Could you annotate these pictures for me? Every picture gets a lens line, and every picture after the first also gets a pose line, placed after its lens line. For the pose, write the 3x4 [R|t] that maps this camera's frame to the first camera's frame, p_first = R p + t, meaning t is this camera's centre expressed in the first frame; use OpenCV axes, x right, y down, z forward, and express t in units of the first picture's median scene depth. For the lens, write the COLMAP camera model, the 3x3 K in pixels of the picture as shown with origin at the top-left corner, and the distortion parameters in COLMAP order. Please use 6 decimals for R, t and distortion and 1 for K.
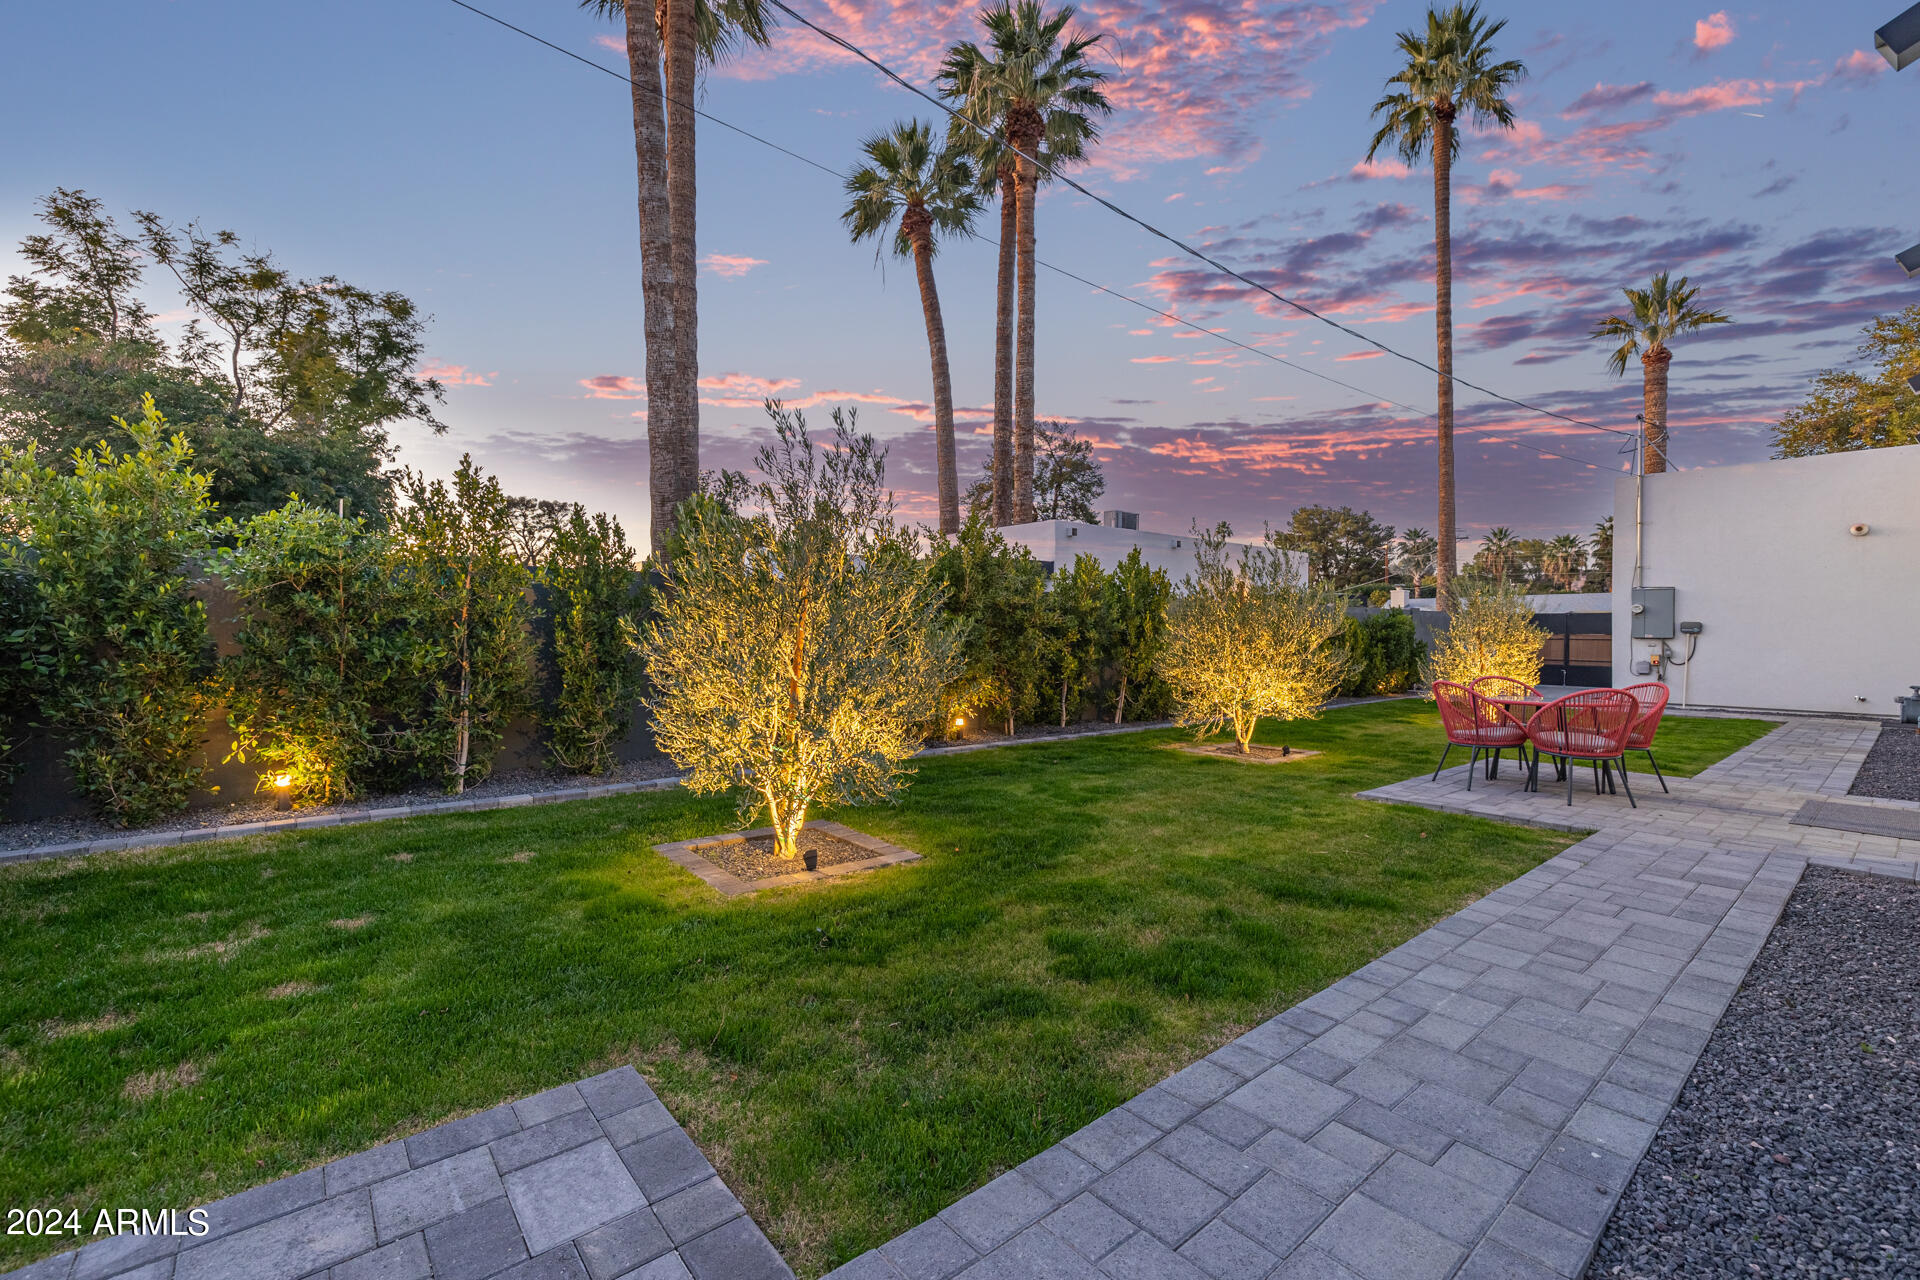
lens RADIAL K [[808.6, 0, 956.6], [0, 808.6, 635.7], [0, 0, 1]] dist [0.003309, -0.000339]
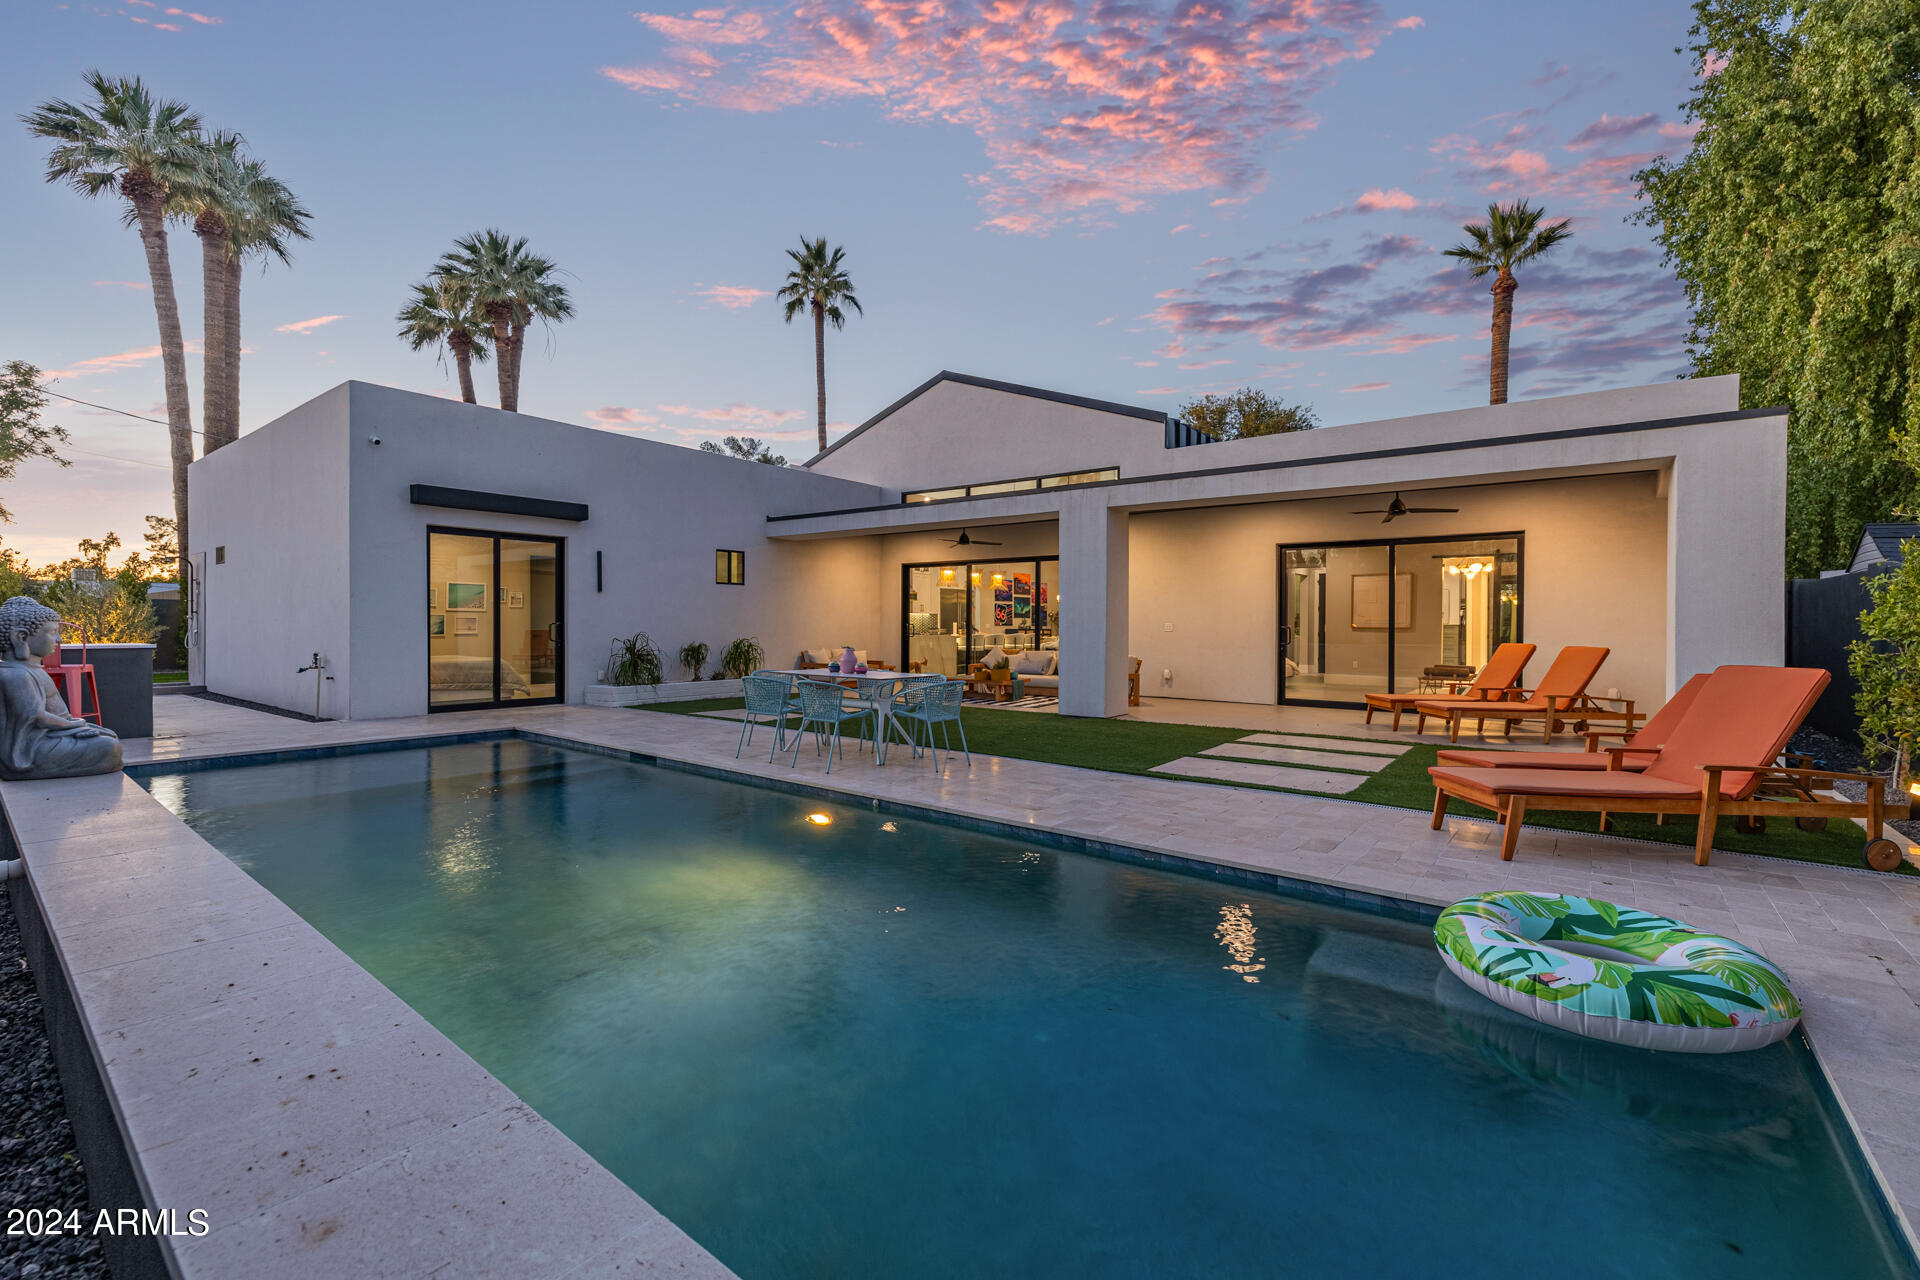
lens RADIAL K [[811.8, 0, 954.4], [0, 811.8, 628.2], [0, 0, 1]] dist [0.001152, 0.000163]
pose [[0.975510, 0.000928, 0.219953, 0.633651], [-0.001557, 0.999995, 0.002686, 0.002521], [-0.219949, -0.002962, 0.975507, -0.796099]]
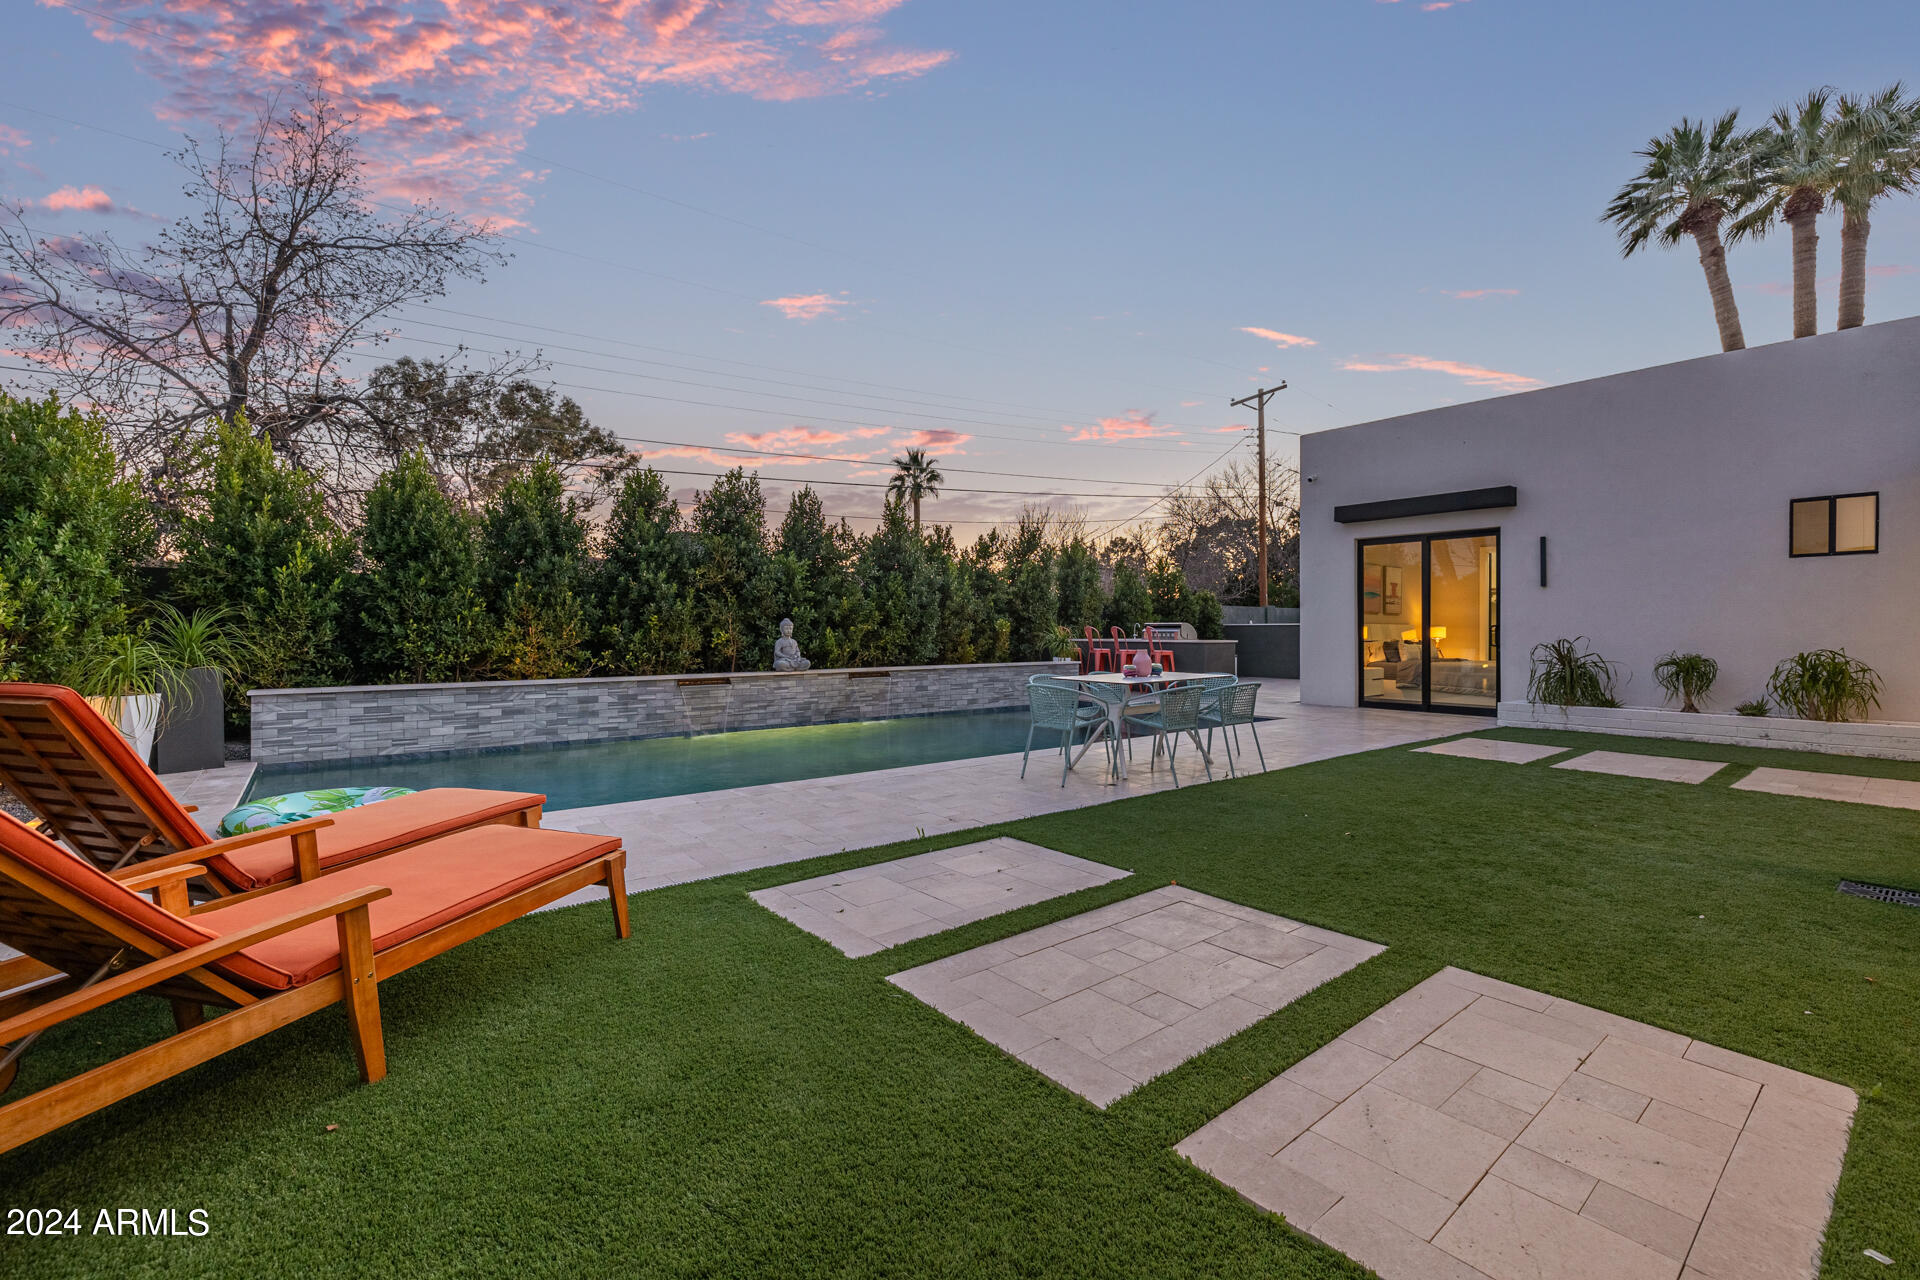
lens RADIAL K [[811.1, 0, 955.0], [0, 811.1, 637.1], [0, 0, 1]] dist [0.001659, -0.000455]
pose [[-0.012654, 0.006044, -0.999902, 1.004713], [-0.002211, 0.999979, 0.006073, 0.005898], [0.999917, 0.002288, -0.012640, -0.500450]]
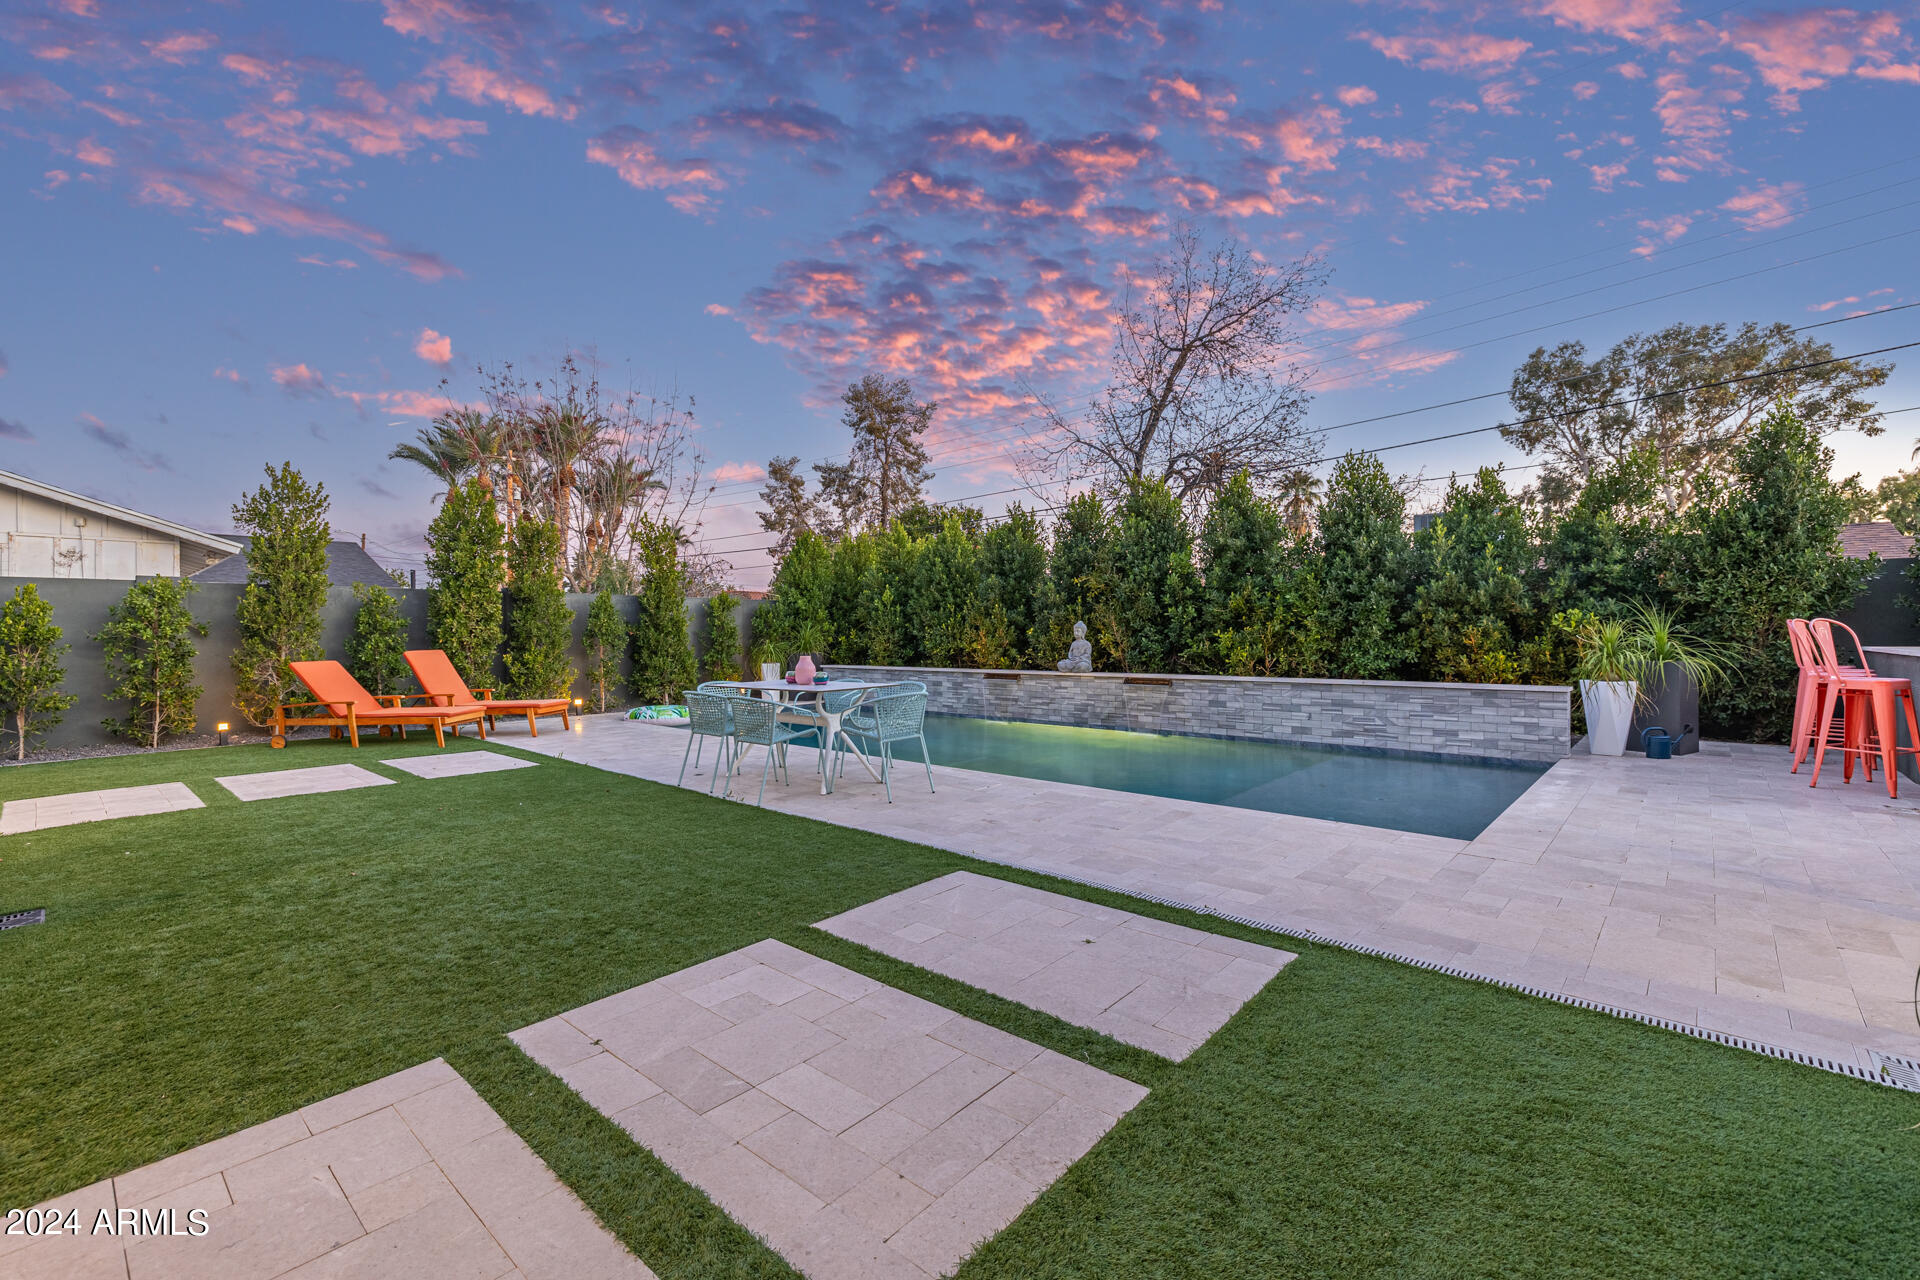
lens RADIAL K [[811.8, 0, 954.4], [0, 811.8, 628.2], [0, 0, 1]] dist [0.001152, 0.000163]
pose [[-0.987993, 0.005965, -0.154383, 0.660070], [0.006504, 0.999974, -0.002991, 0.003017], [0.154361, -0.003959, -0.988007, -0.106804]]
